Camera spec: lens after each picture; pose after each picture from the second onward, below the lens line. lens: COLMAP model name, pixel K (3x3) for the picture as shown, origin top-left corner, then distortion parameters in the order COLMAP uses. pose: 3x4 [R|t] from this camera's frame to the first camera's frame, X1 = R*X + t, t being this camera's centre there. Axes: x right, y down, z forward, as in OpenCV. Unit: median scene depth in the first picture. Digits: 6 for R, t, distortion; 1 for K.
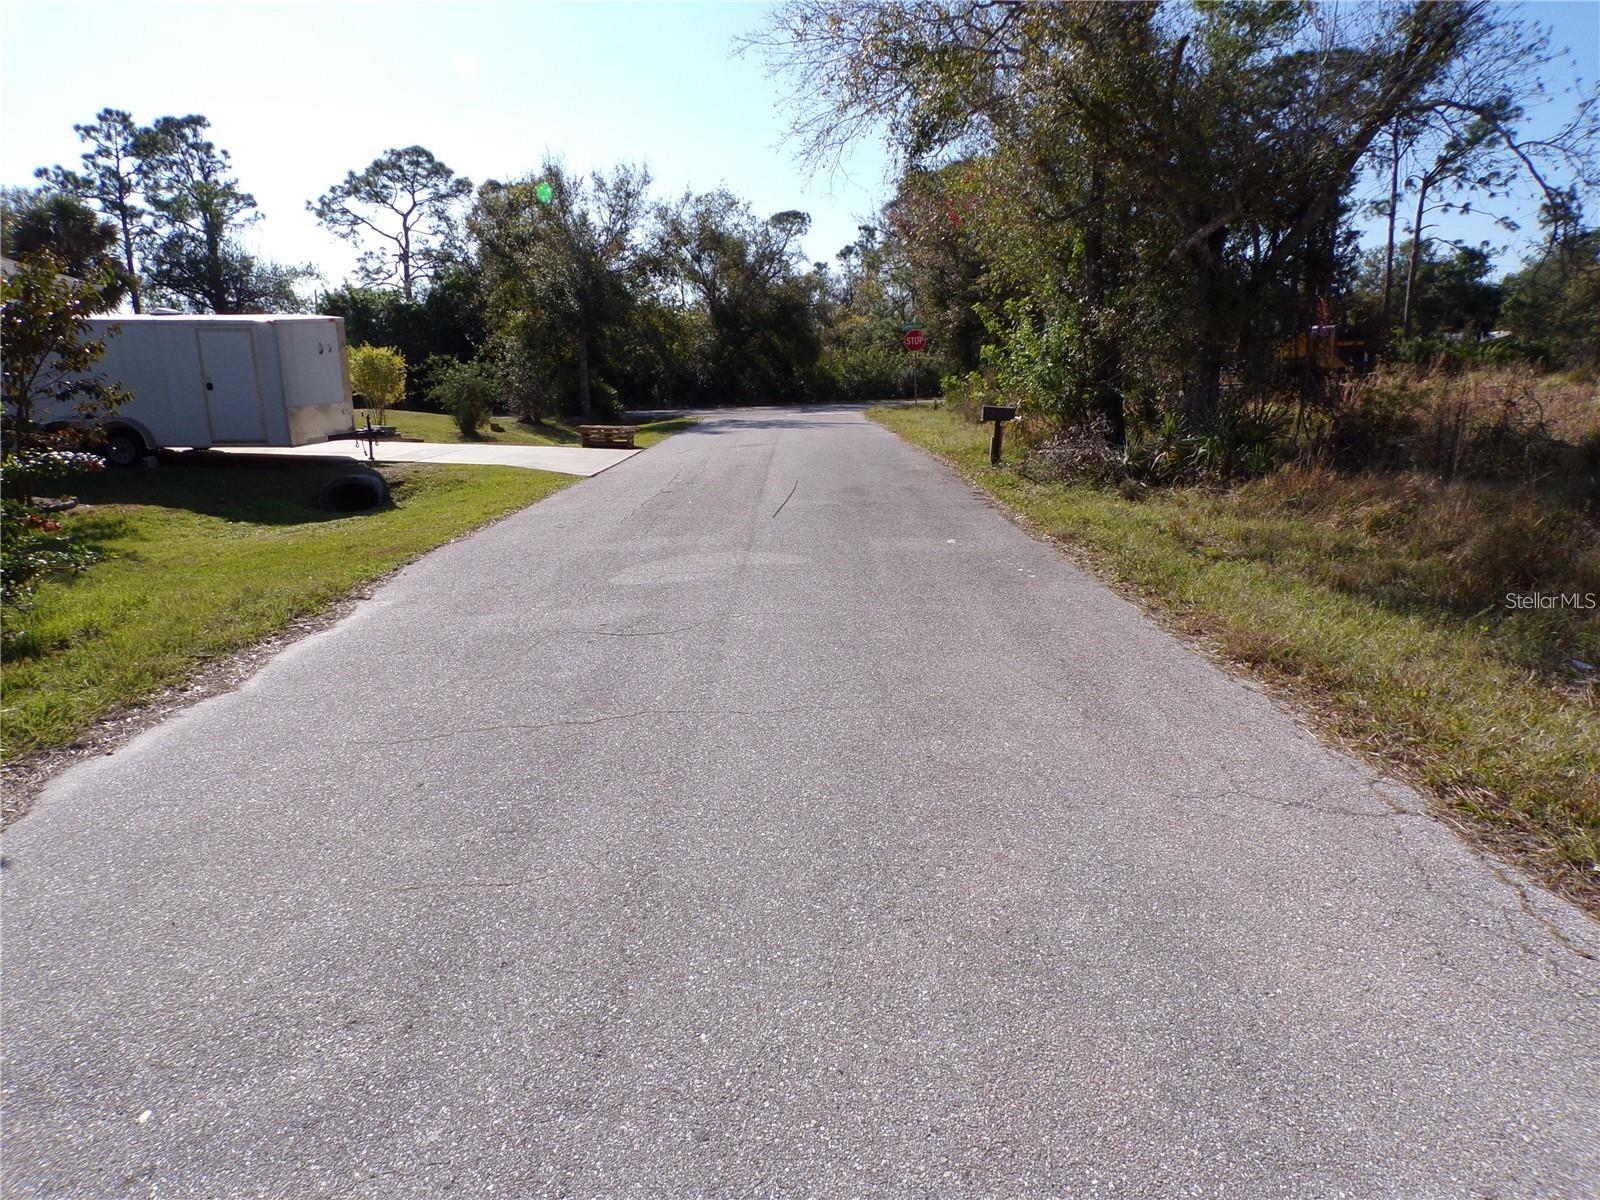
lens RADIAL K [[1089.8, 0, 800.0], [0, 1089.8, 600.0], [0, 0, 1]] dist [-0.003706, 0.004782]
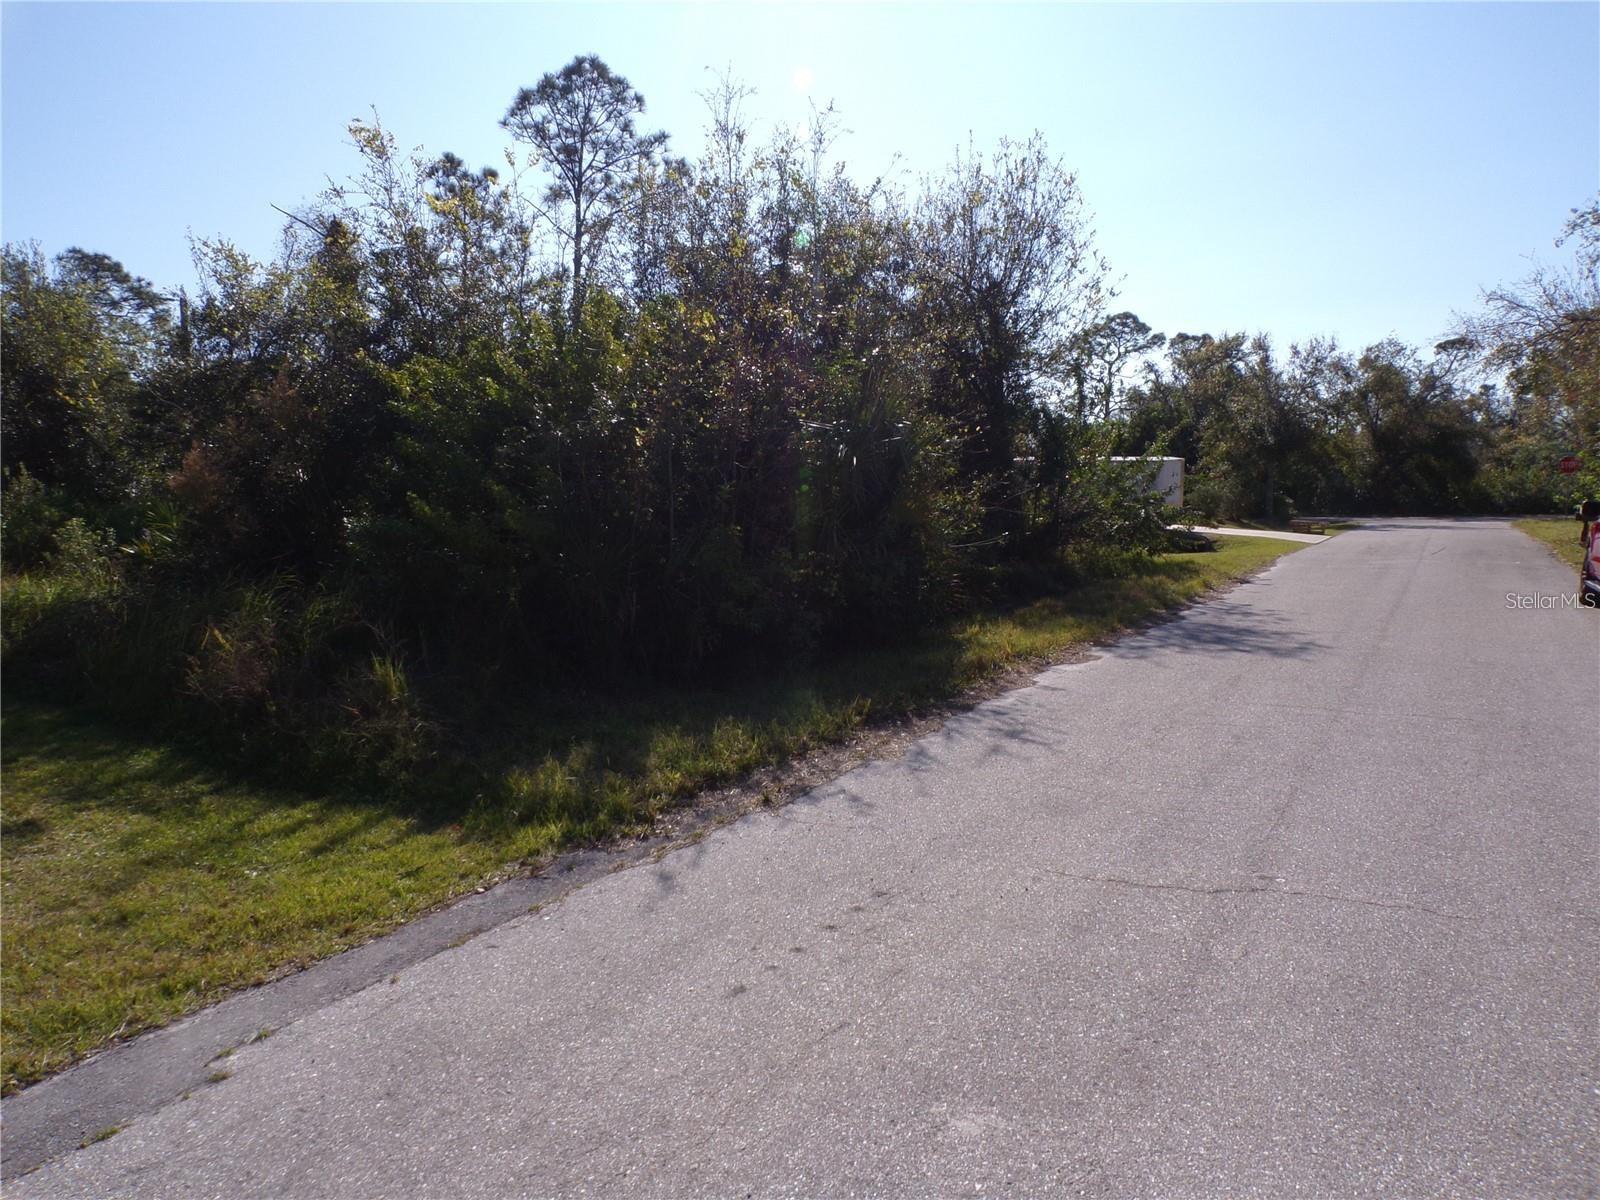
lens RADIAL K [[1089.8, 0, 800.0], [0, 1089.8, 600.0], [0, 0, 1]] dist [-0.003706, 0.004782]
pose [[0.856643, 0.069430, -0.511217, 0.003427], [-0.118863, 0.990806, -0.064614, 0.060944], [0.502030, 0.116116, 0.857020, -0.304077]]
